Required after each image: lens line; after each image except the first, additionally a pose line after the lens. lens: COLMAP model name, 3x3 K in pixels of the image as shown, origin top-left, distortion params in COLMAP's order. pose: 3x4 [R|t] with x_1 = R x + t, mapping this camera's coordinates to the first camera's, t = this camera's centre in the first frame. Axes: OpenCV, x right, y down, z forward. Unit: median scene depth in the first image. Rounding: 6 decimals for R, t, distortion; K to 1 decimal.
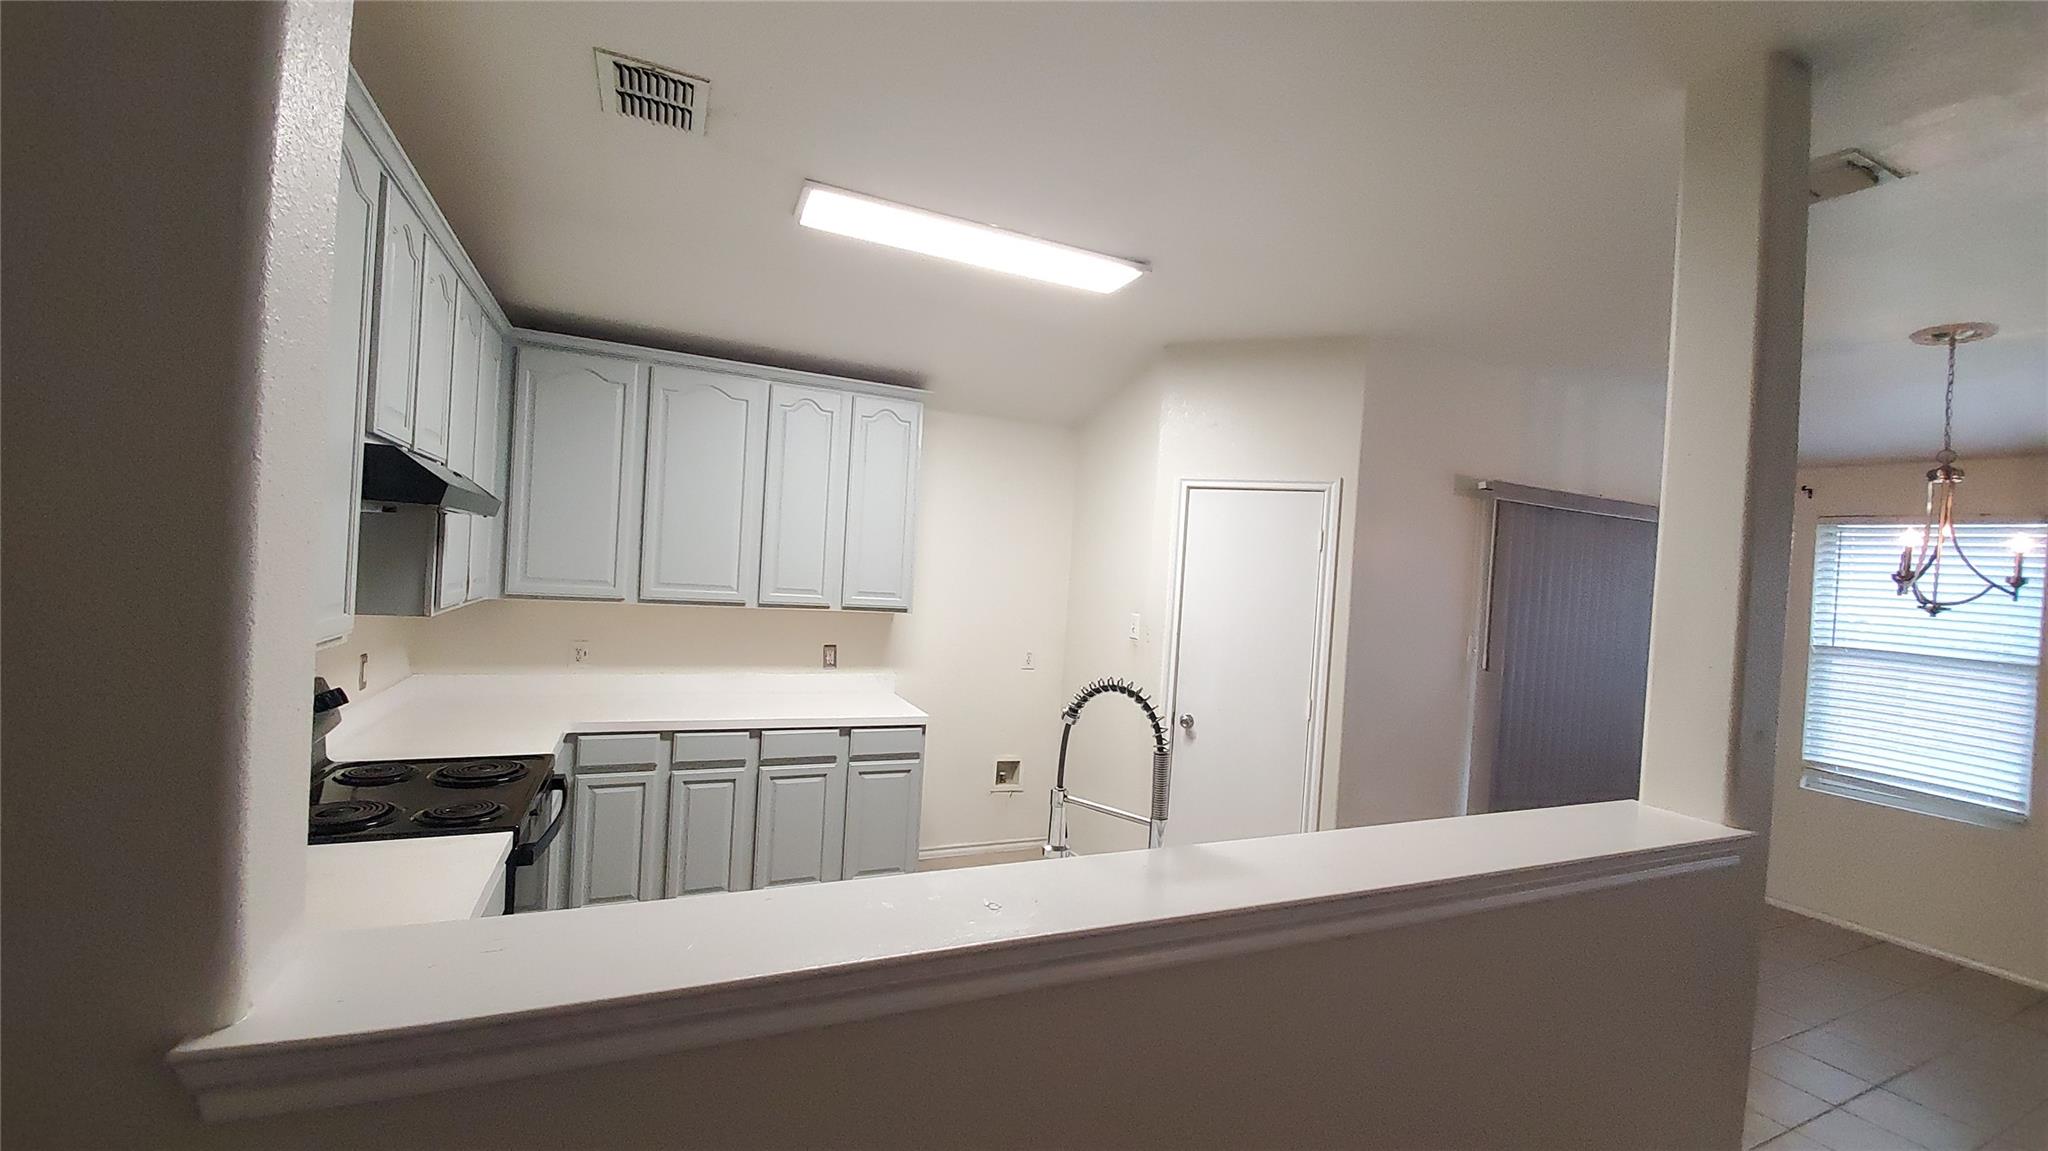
lens RADIAL K [[808.3, 0, 1023.5], [0, 808.3, 588.5], [0, 0, 1]] dist [-0.000903, -0.000070]
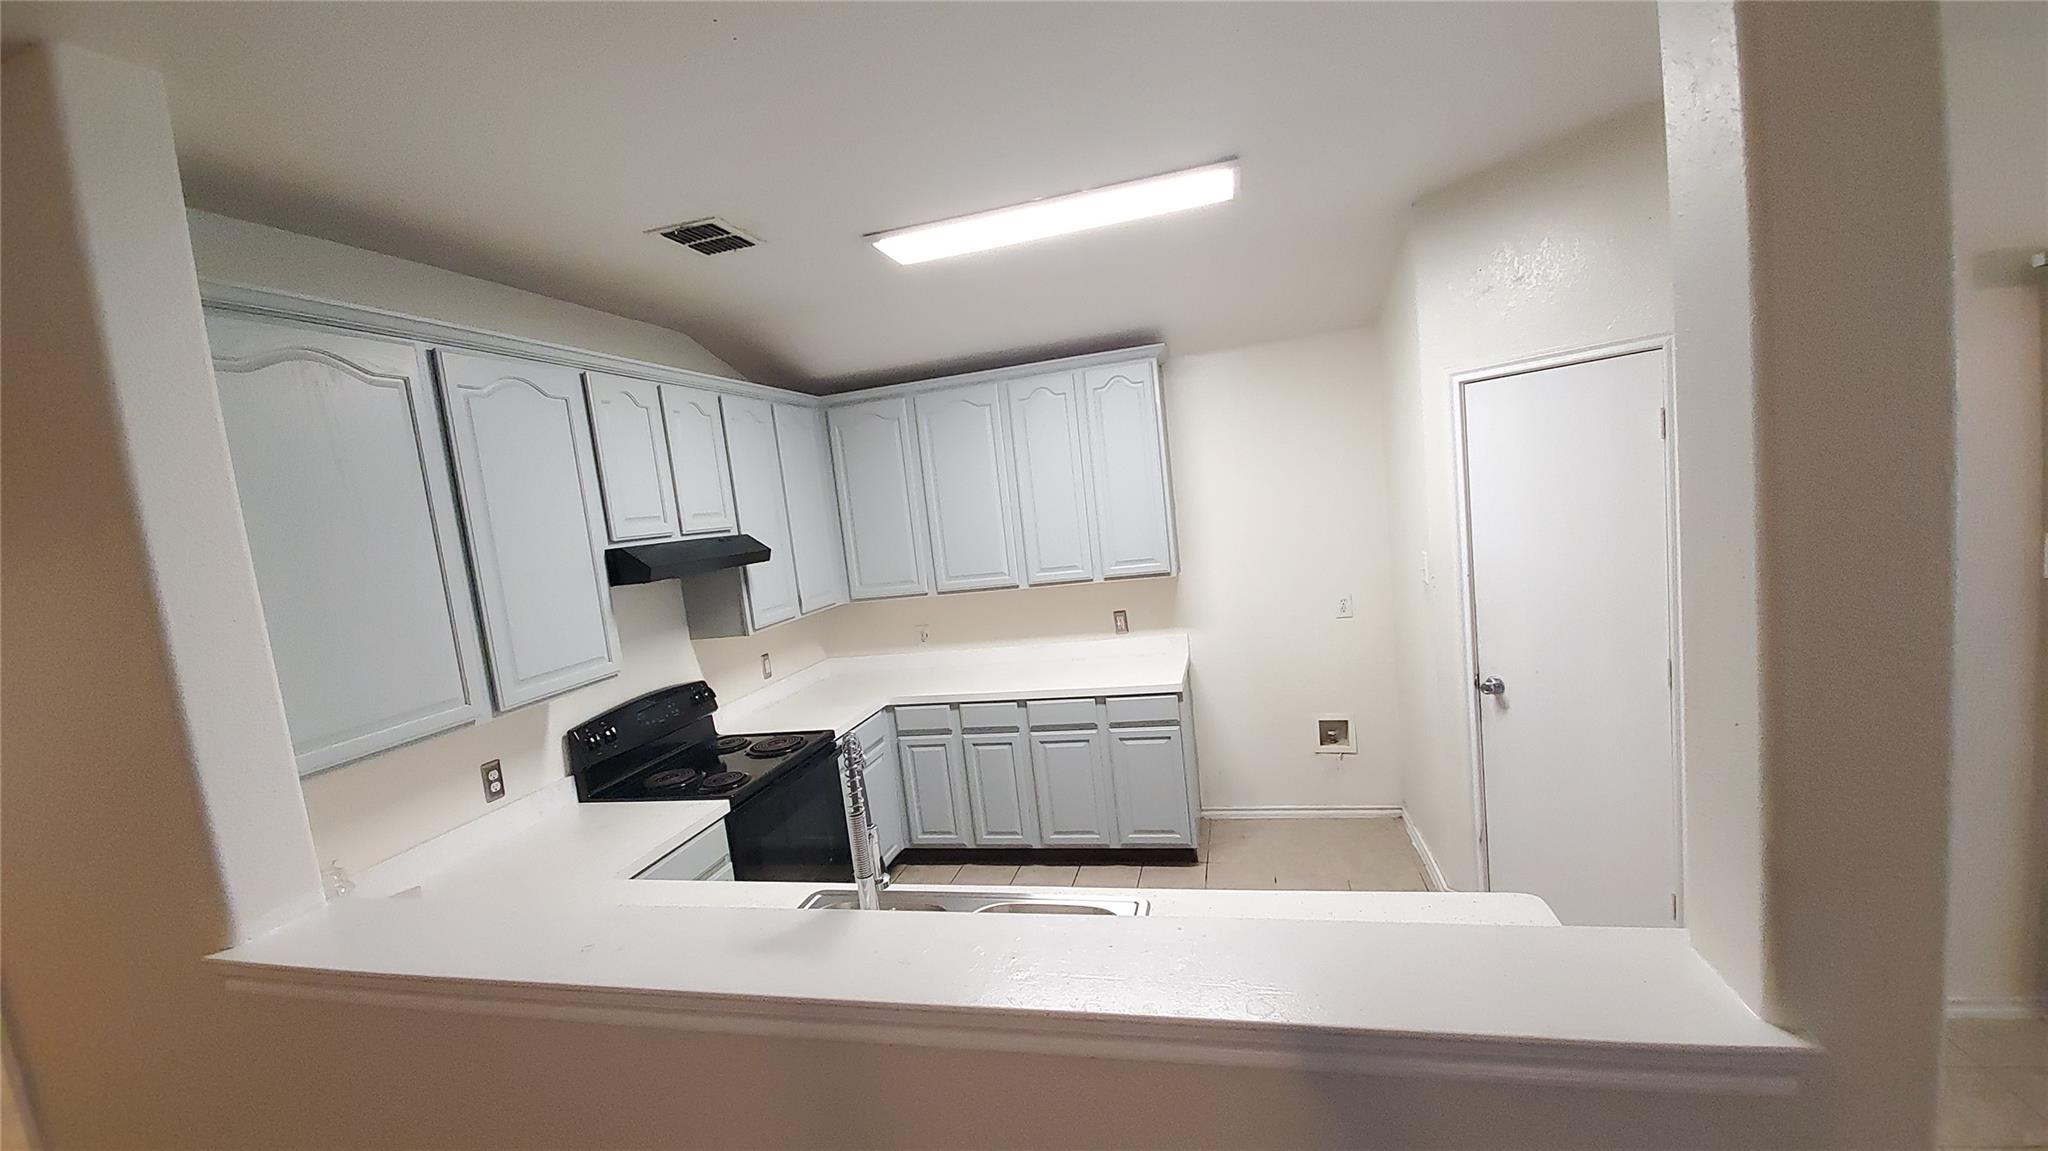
lens RADIAL K [[808.3, 0, 1023.5], [0, 808.3, 588.5], [0, 0, 1]] dist [-0.000903, -0.000070]
pose [[0.768346, -0.077630, -0.635309, 0.370446], [0.145716, 0.987767, 0.055533, -0.038676], [0.623226, -0.135243, 0.770259, 0.141762]]
